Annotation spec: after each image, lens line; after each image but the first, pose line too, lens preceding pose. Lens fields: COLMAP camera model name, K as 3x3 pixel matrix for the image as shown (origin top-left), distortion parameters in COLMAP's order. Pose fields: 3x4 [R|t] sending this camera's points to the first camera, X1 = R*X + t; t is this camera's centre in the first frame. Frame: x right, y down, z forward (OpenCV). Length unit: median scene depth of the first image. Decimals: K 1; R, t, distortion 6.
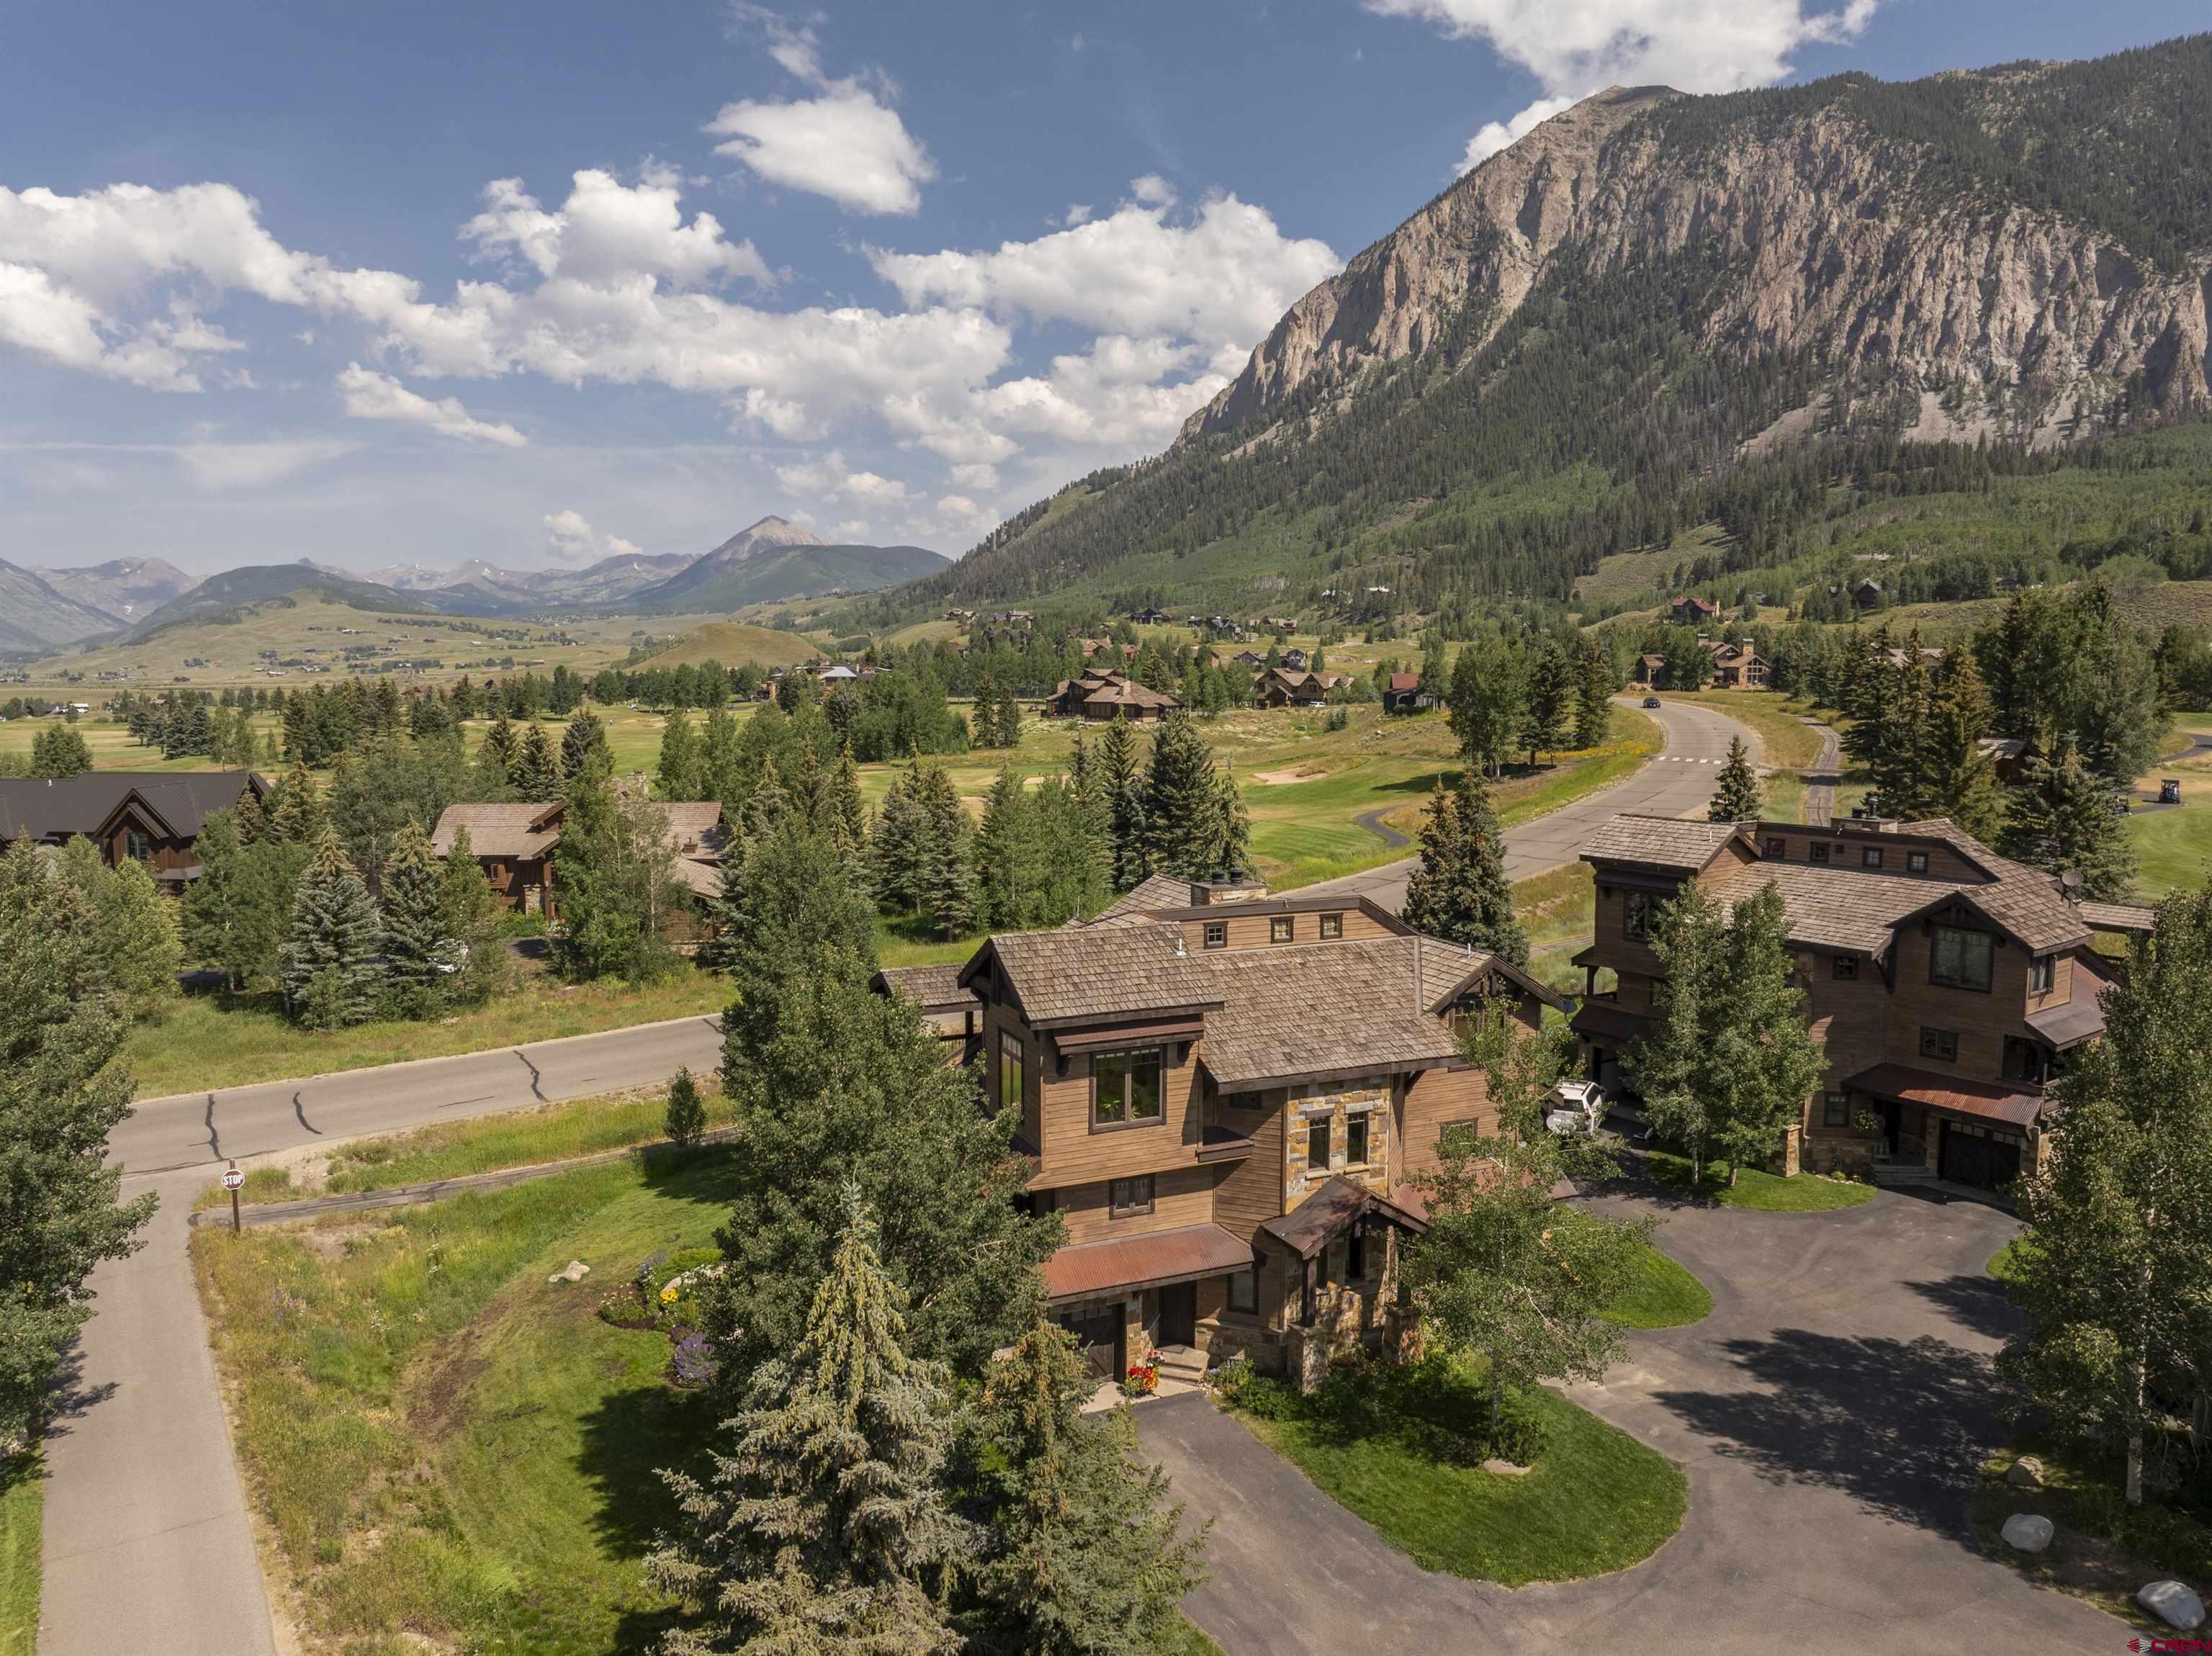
lens RADIAL K [[1564.1, 0, 1106.0], [0, 1564.1, 828.0], [0, 0, 1]] dist [-0.041458, -0.010341]
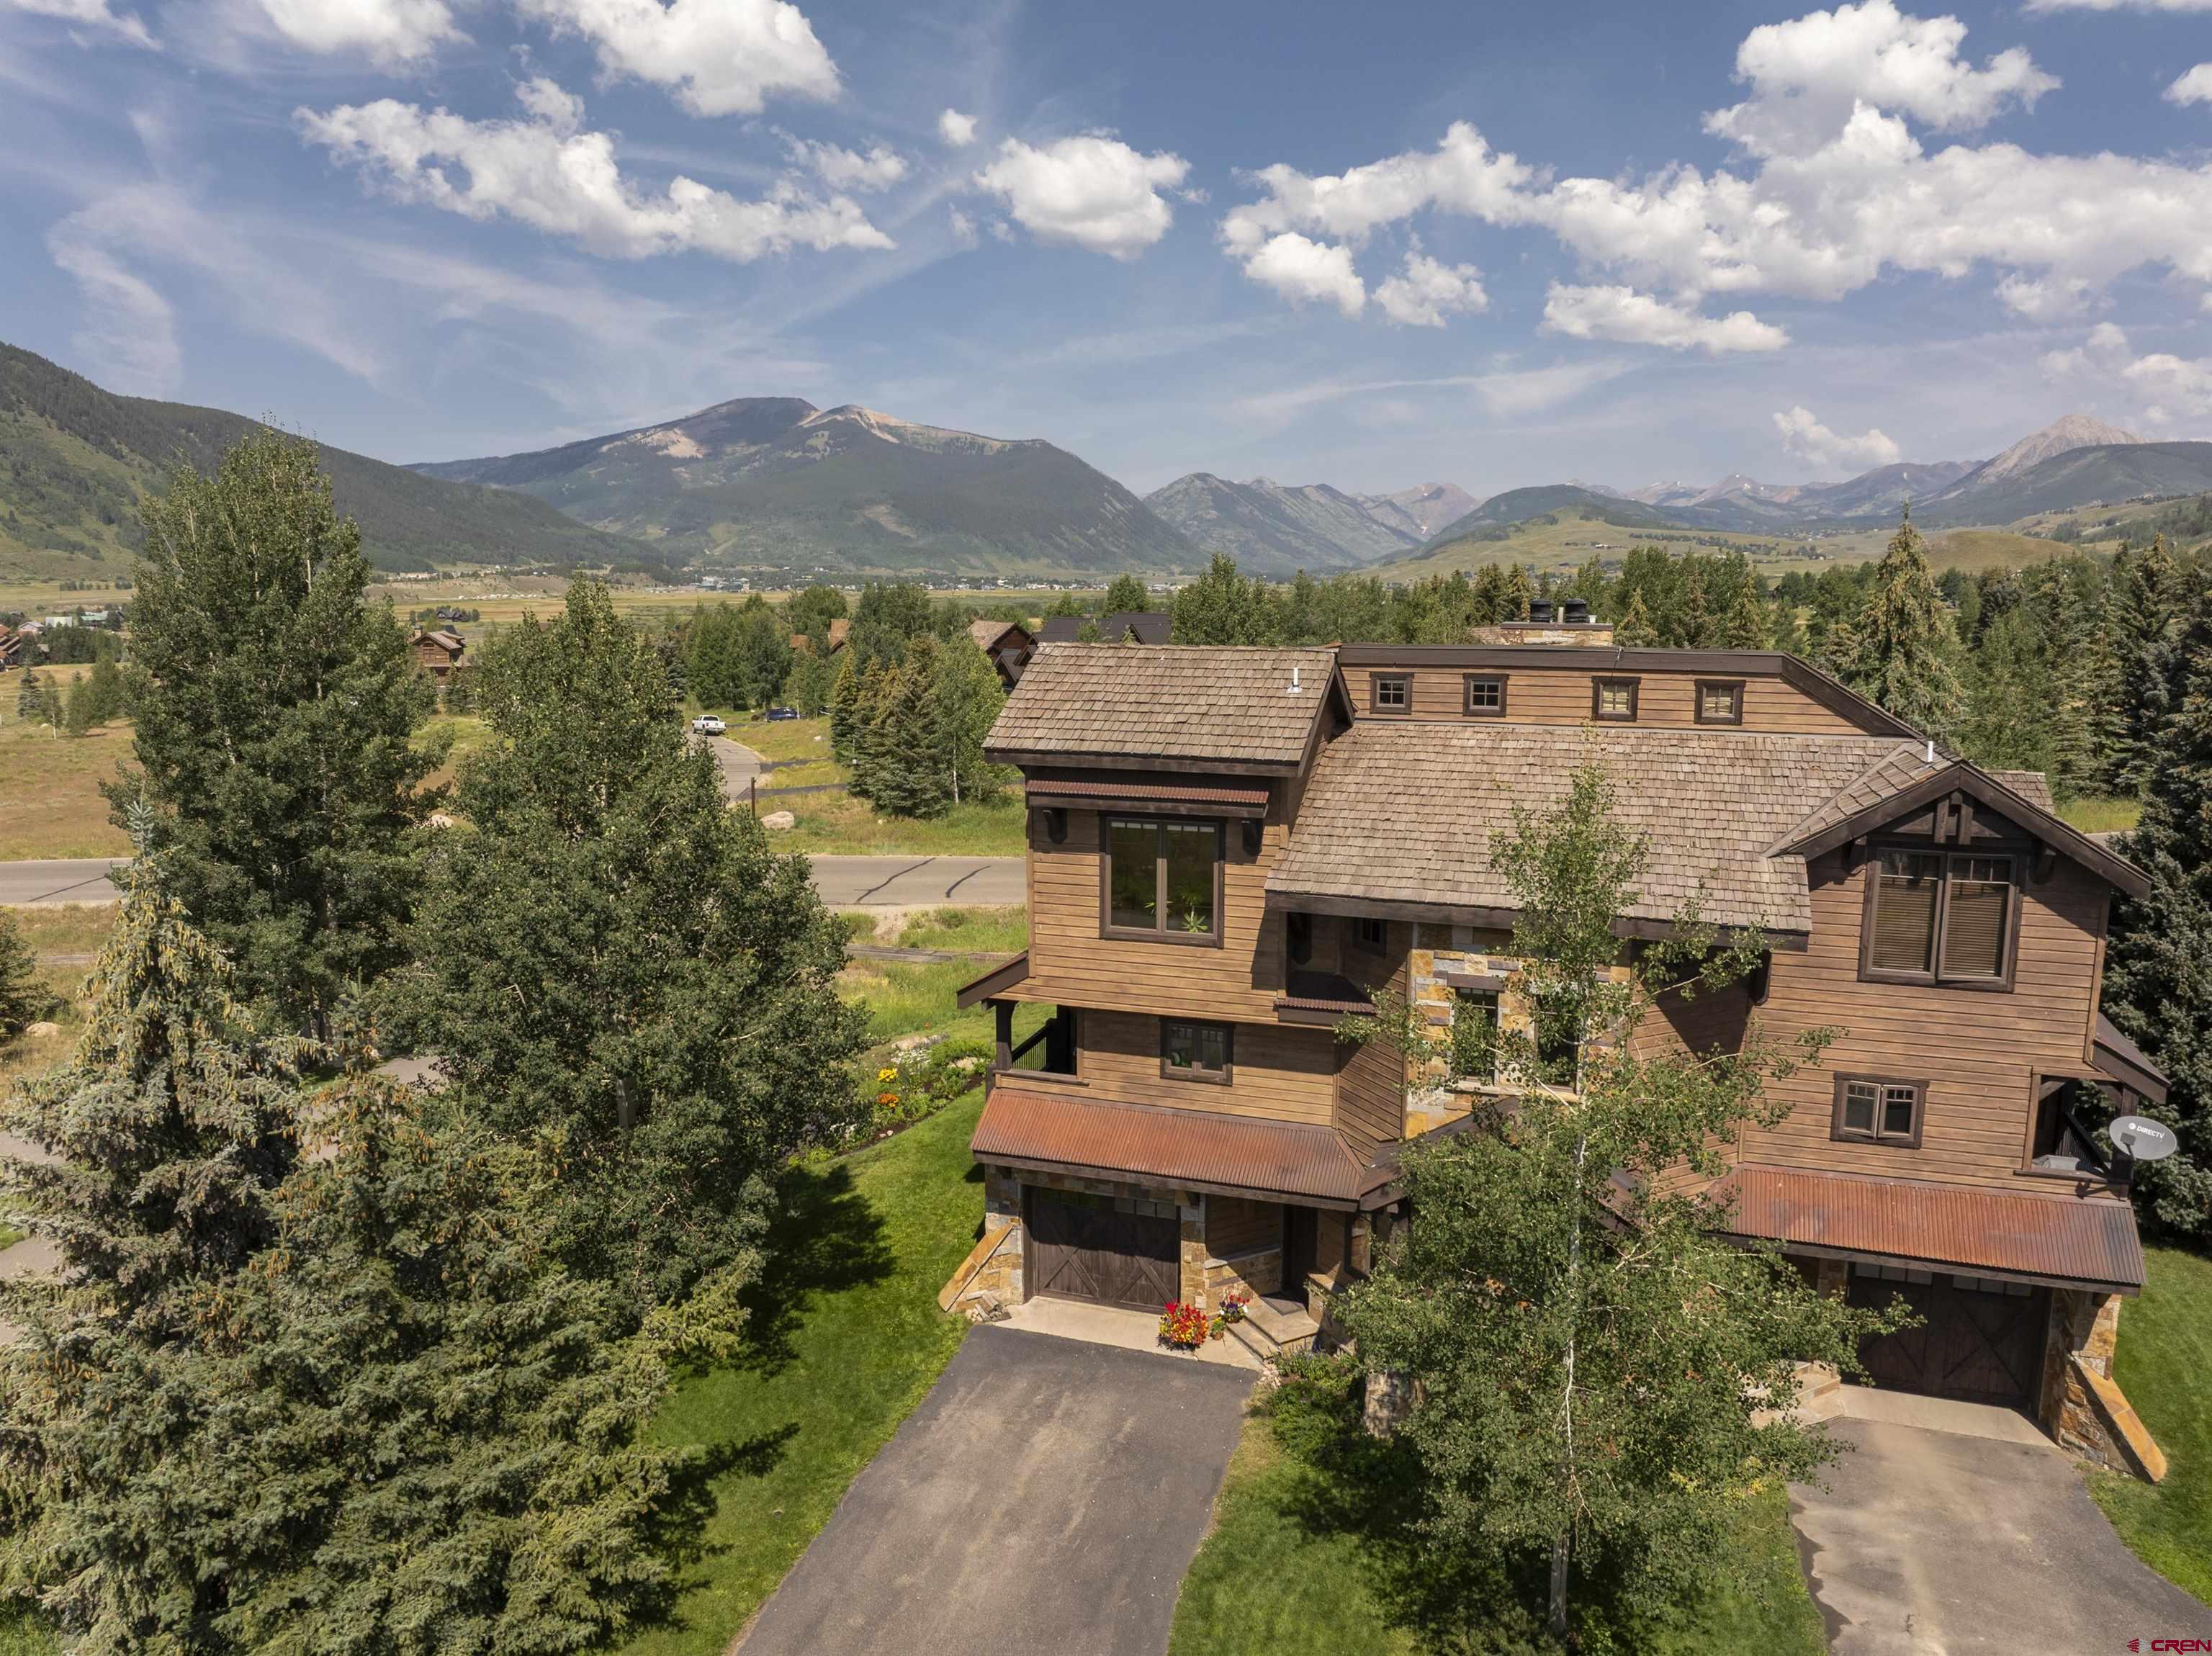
lens RADIAL K [[1564.1, 0, 1106.0], [0, 1564.1, 828.0], [0, 0, 1]] dist [-0.041458, -0.010341]
pose [[0.721582, 0.108735, -0.683737, 0.427187], [-0.073273, 0.994037, 0.080753, 0.089667], [0.688440, -0.008171, 0.725247, 0.487522]]
